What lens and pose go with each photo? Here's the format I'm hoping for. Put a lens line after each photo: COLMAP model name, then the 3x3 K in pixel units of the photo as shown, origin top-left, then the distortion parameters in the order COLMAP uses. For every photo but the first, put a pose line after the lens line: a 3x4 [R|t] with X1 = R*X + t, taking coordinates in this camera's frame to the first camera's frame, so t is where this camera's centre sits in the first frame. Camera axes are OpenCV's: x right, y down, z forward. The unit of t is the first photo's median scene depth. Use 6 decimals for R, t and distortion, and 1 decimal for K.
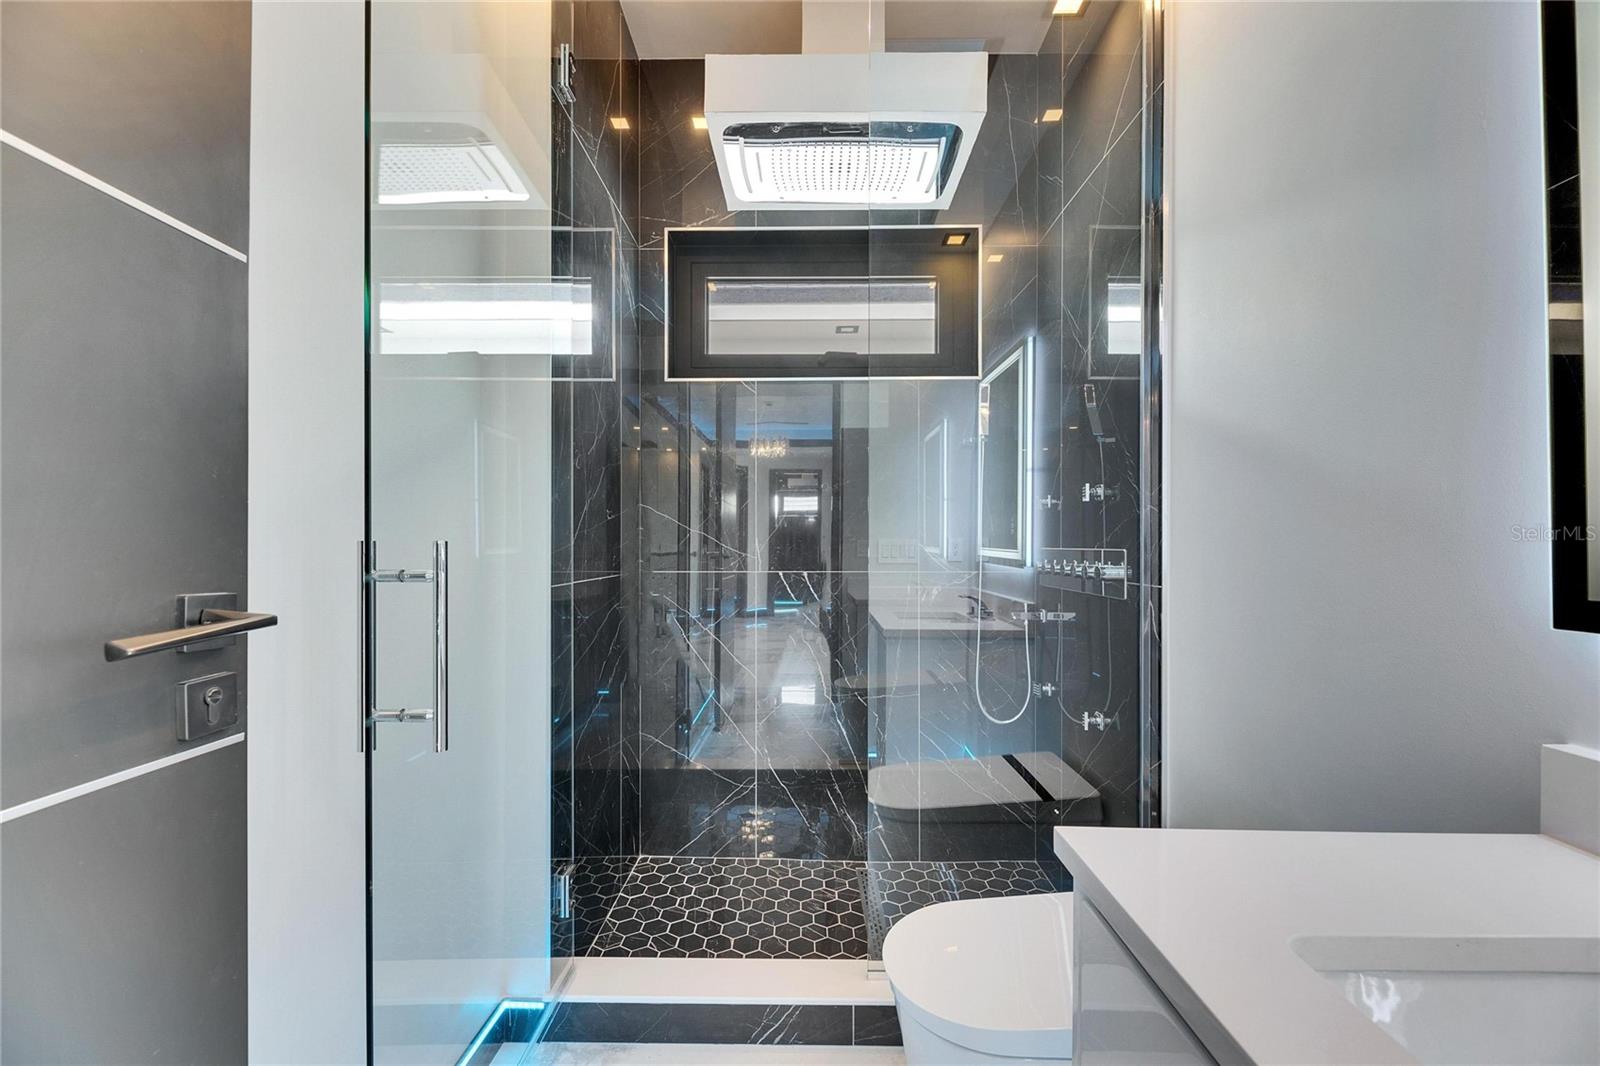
lens RADIAL K [[649.4, 0, 795.4], [0, 649.4, 540.0], [0, 0, 1]] dist [0.002262, -0.000748]
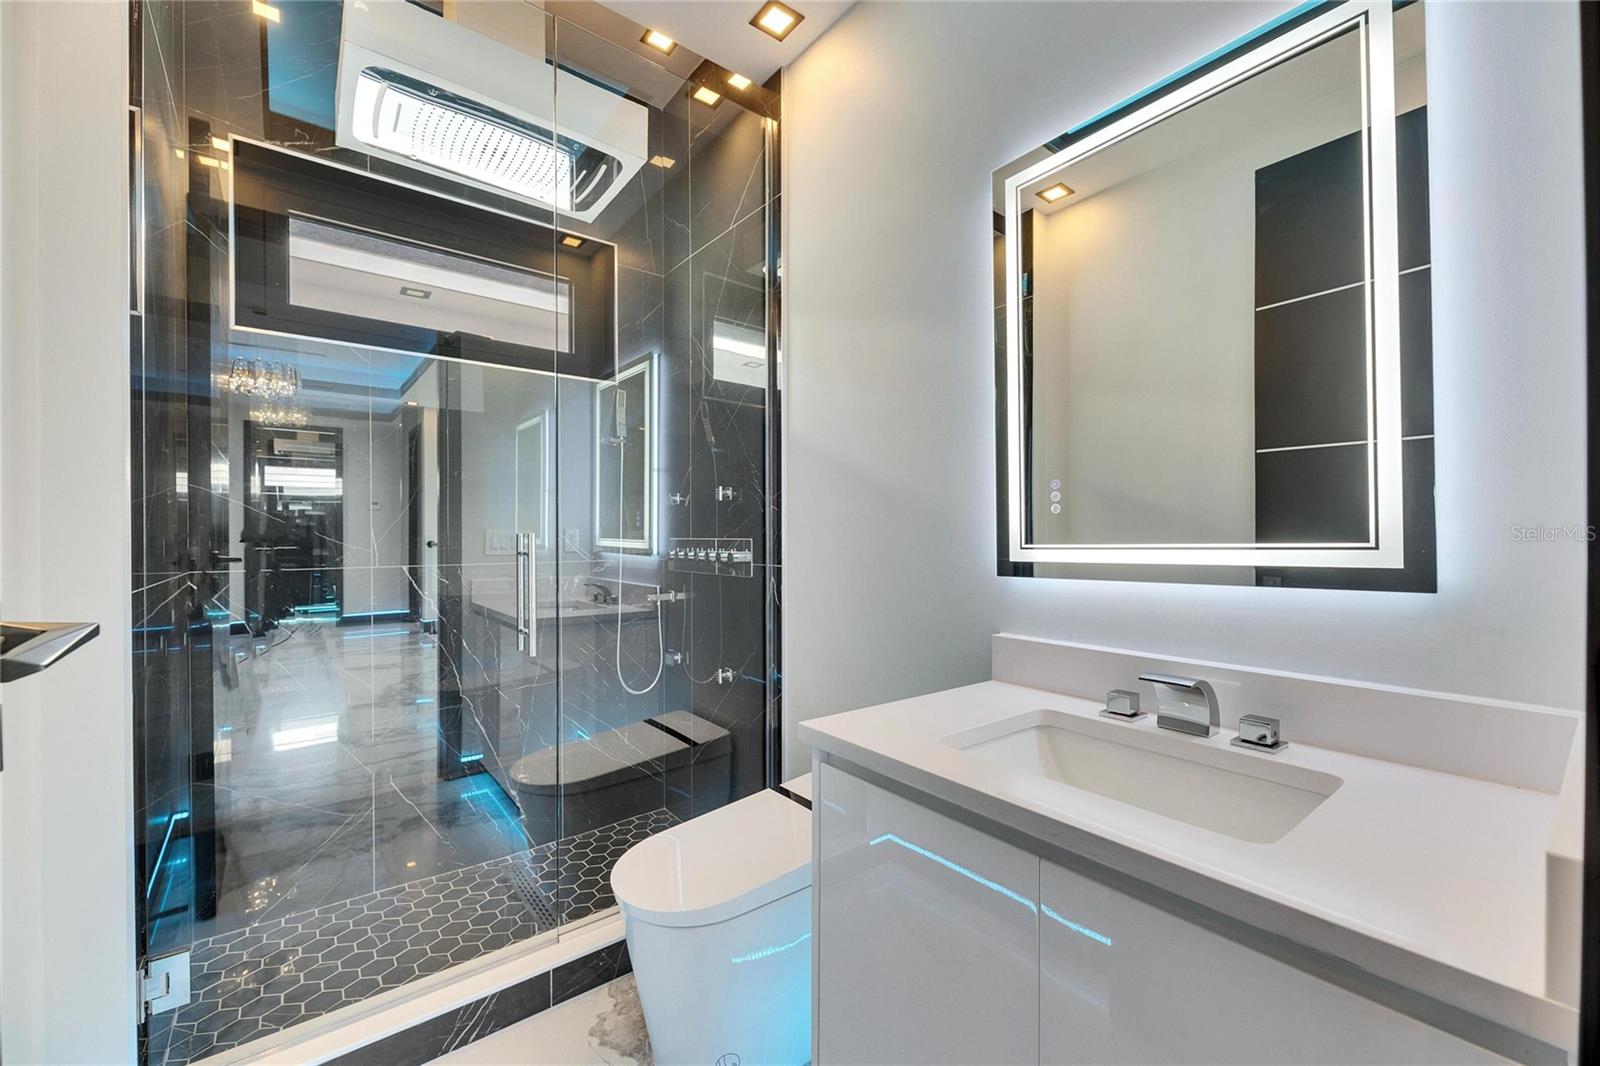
lens RADIAL K [[649.4, 0, 809.9], [0, 649.4, 533.1], [0, 0, 1]] dist [0.002262, -0.000748]
pose [[0.767857, -0.001794, 0.640619, -0.177370], [-0.000426, 0.999994, 0.003311, -0.000836], [-0.640621, -0.002815, 0.767852, -0.056374]]
